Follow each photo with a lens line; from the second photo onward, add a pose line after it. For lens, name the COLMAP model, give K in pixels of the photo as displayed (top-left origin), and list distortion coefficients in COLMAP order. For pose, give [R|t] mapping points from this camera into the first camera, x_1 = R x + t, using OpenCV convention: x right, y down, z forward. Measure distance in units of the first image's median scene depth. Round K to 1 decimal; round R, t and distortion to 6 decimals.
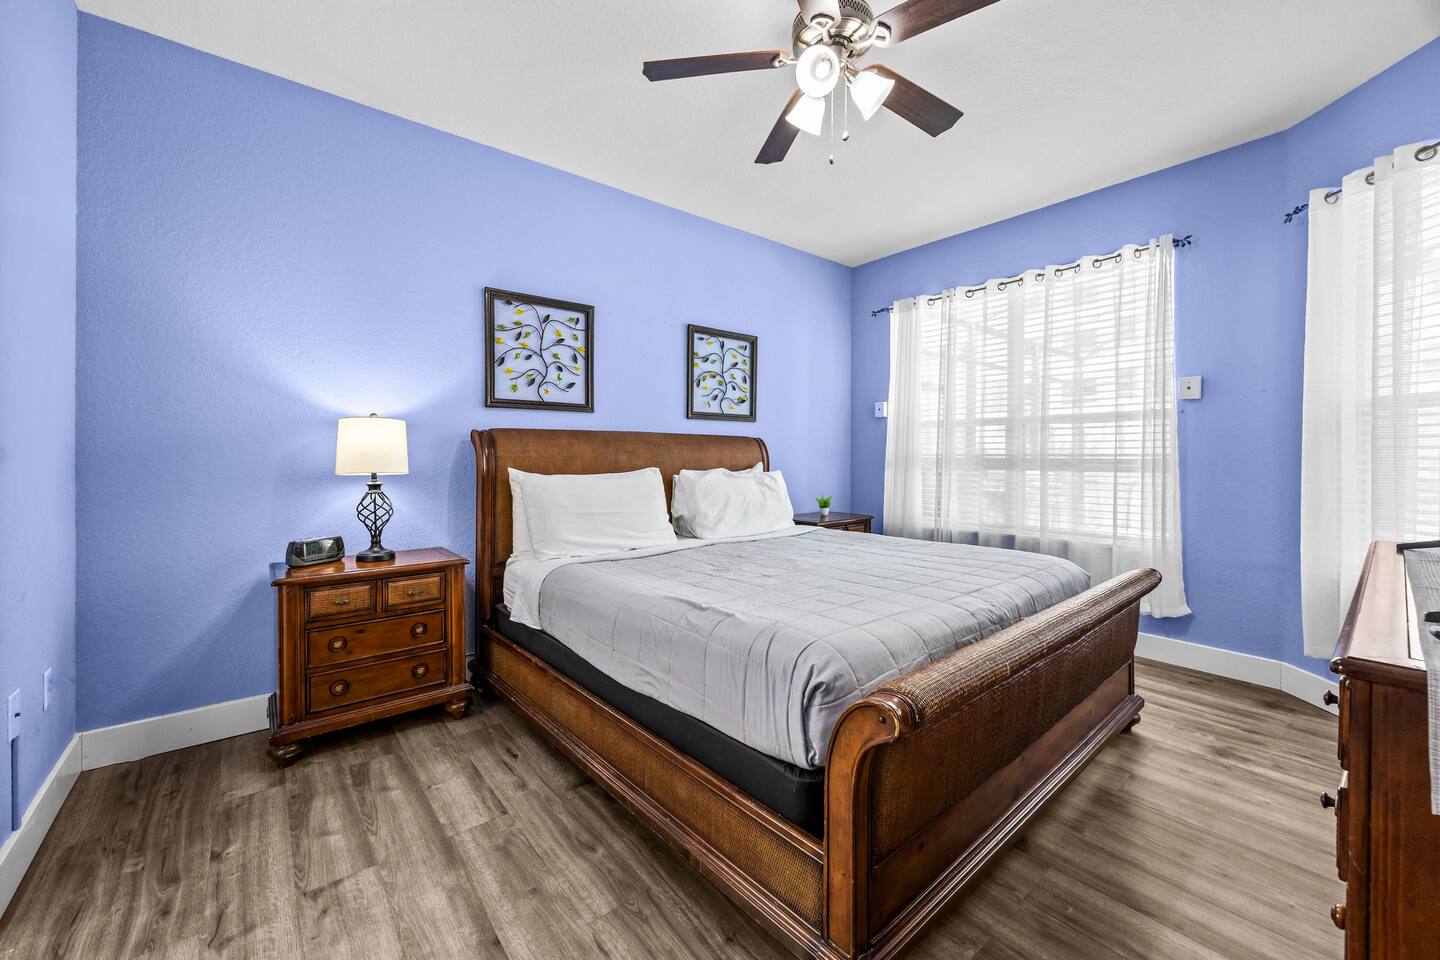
lens RADIAL K [[559.7, 0, 711.6], [0, 559.7, 465.8], [0, 0, 1]] dist [0.001527, 0.000175]
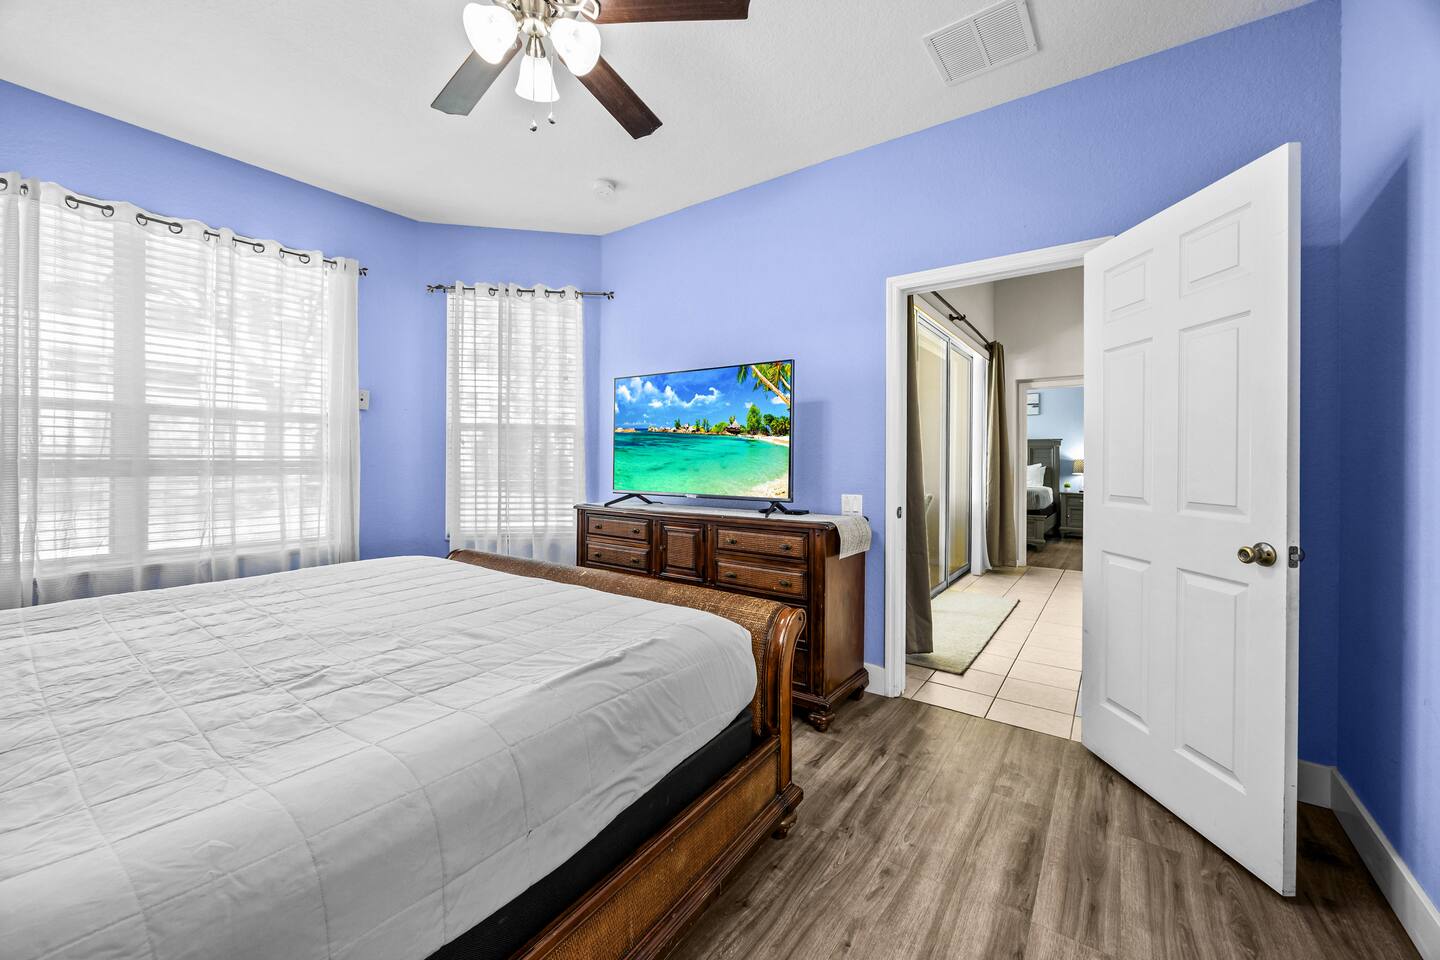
lens RADIAL K [[559.7, 0, 712.1], [0, 559.7, 473.1], [0, 0, 1]] dist [0.001527, 0.000175]
pose [[-0.247952, -0.020960, 0.968546, -0.412913], [0.004816, 0.999727, 0.022868, -0.011467], [-0.968760, 0.010335, -0.247783, 0.547305]]
